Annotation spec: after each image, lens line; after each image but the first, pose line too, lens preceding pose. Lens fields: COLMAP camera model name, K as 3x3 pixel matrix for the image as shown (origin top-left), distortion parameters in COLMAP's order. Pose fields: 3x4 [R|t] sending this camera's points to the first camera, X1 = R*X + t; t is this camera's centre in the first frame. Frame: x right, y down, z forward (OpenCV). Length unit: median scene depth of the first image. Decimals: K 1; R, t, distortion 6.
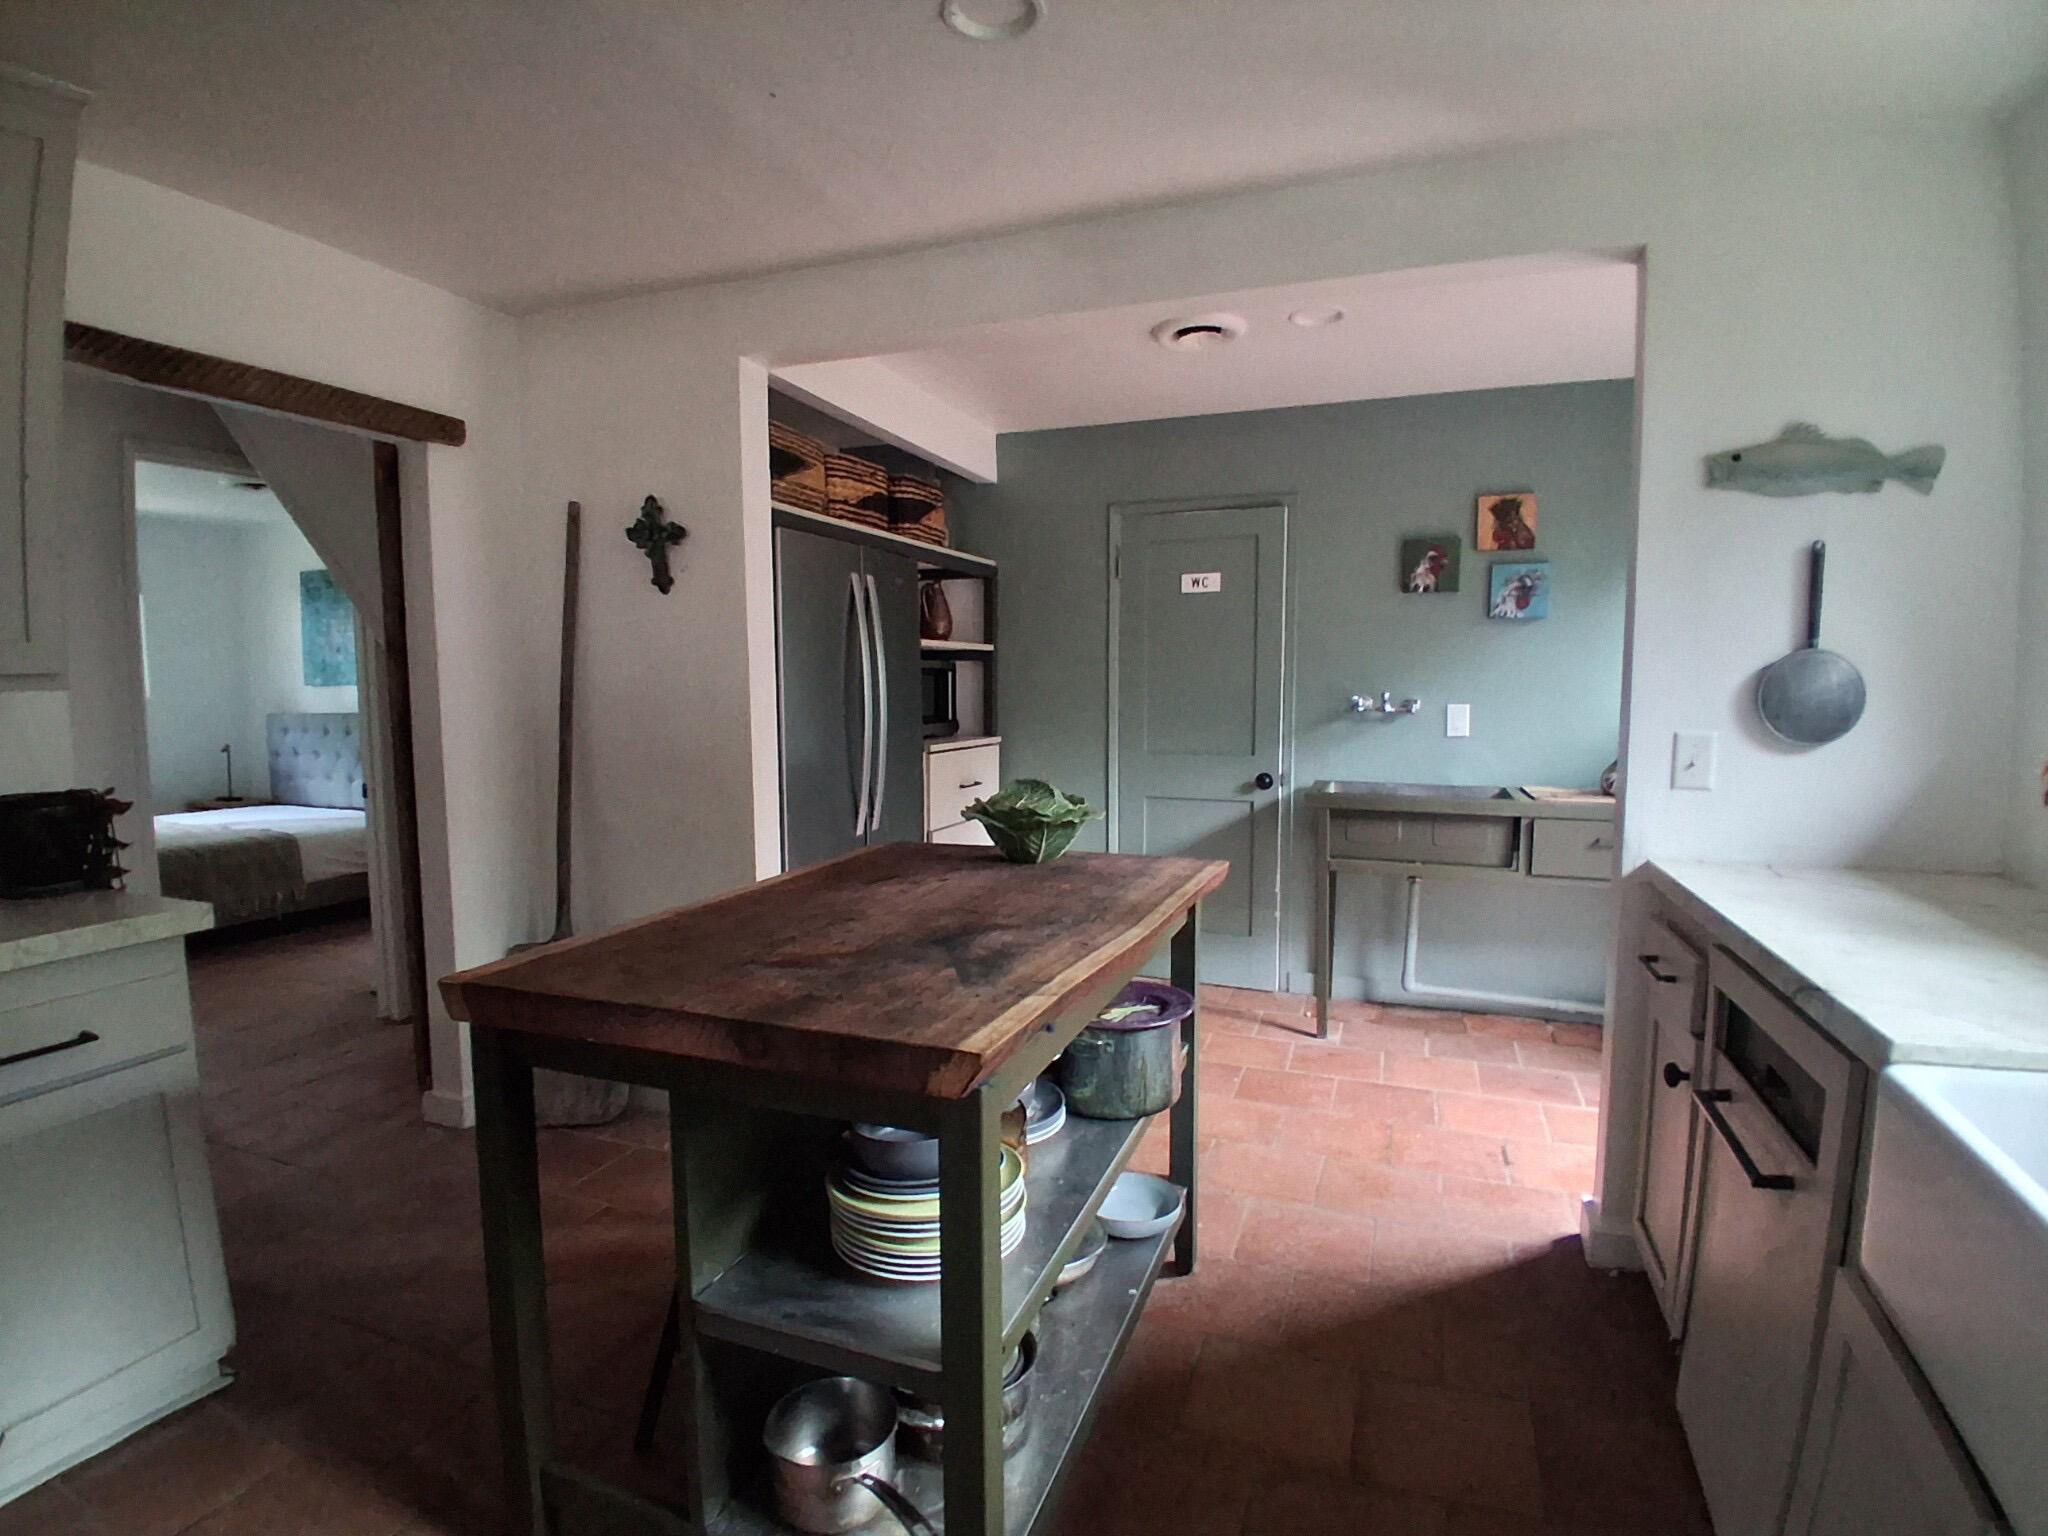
lens RADIAL K [[1031.3, 0, 1022.8], [0, 1031.3, 785.7], [0, 0, 1]] dist [0.015771, -0.057889]
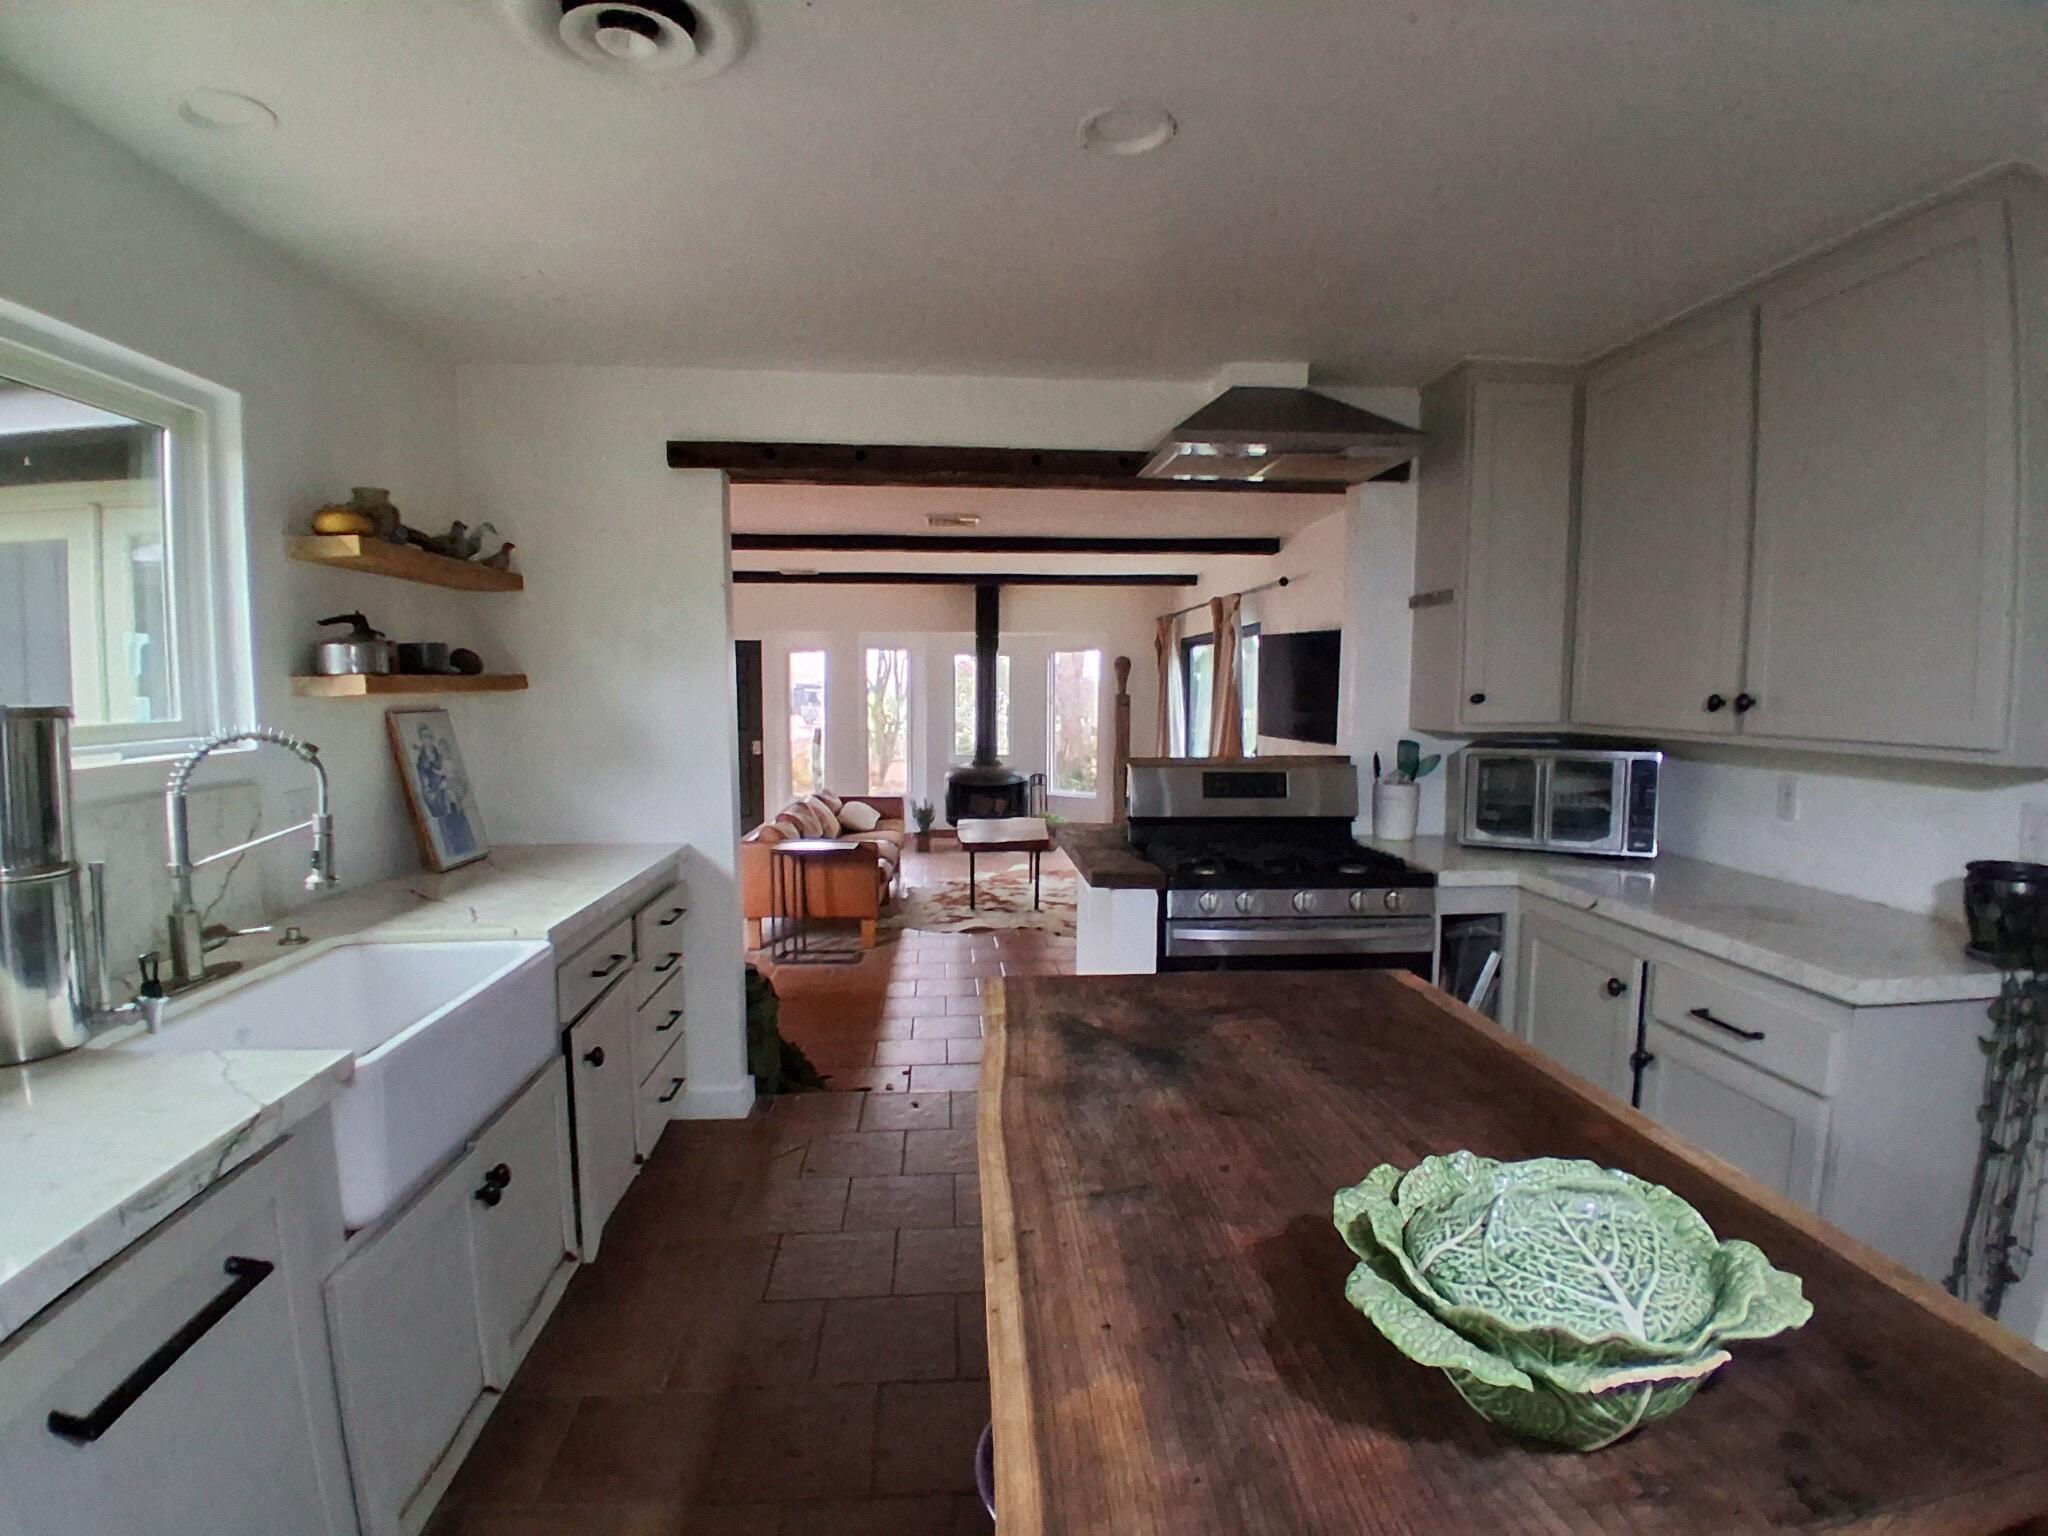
lens RADIAL K [[1017.5, 0, 1023.0], [0, 1017.5, 778.8], [0, 0, 1]] dist [0.019004, -0.057757]
pose [[-0.904273, 0.039709, -0.425104, 0.247254], [-0.042515, 0.982342, 0.182197, -0.151424], [0.424833, 0.182830, -0.886617, 1.001468]]
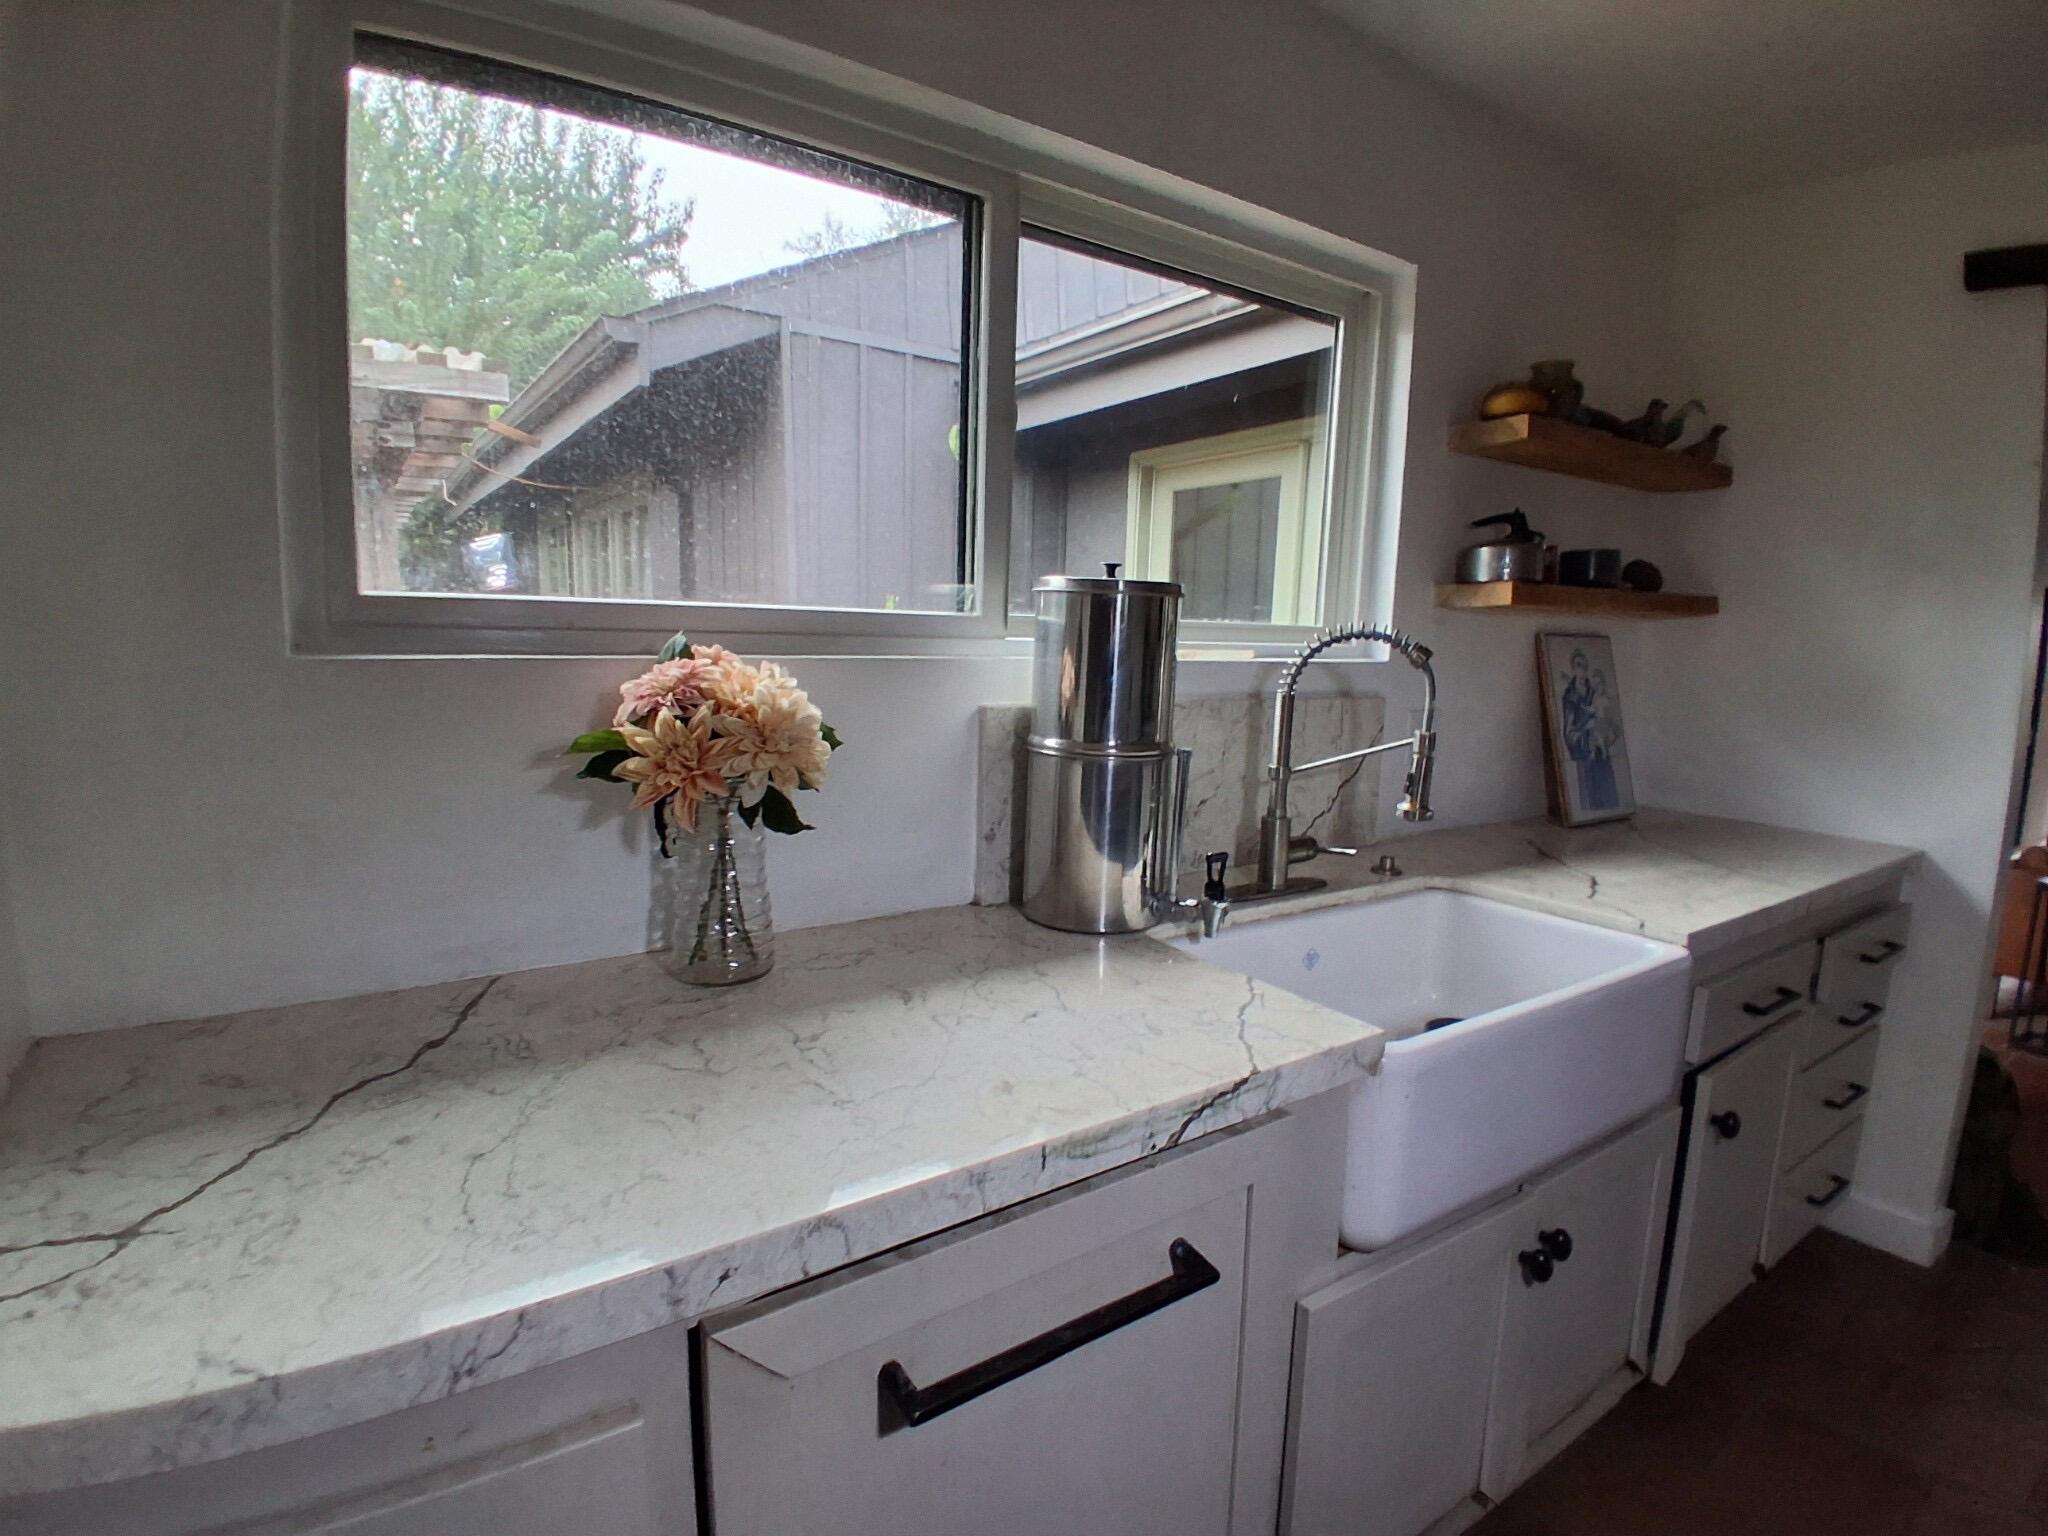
lens RADIAL K [[1017.5, 0, 1023.0], [0, 1017.5, 778.8], [0, 0, 1]] dist [0.019004, -0.057757]
pose [[-0.819235, -0.102869, 0.564156, 0.243209], [0.033748, 0.973426, 0.226503, -0.096614], [-0.572464, 0.204598, -0.793993, 0.797444]]
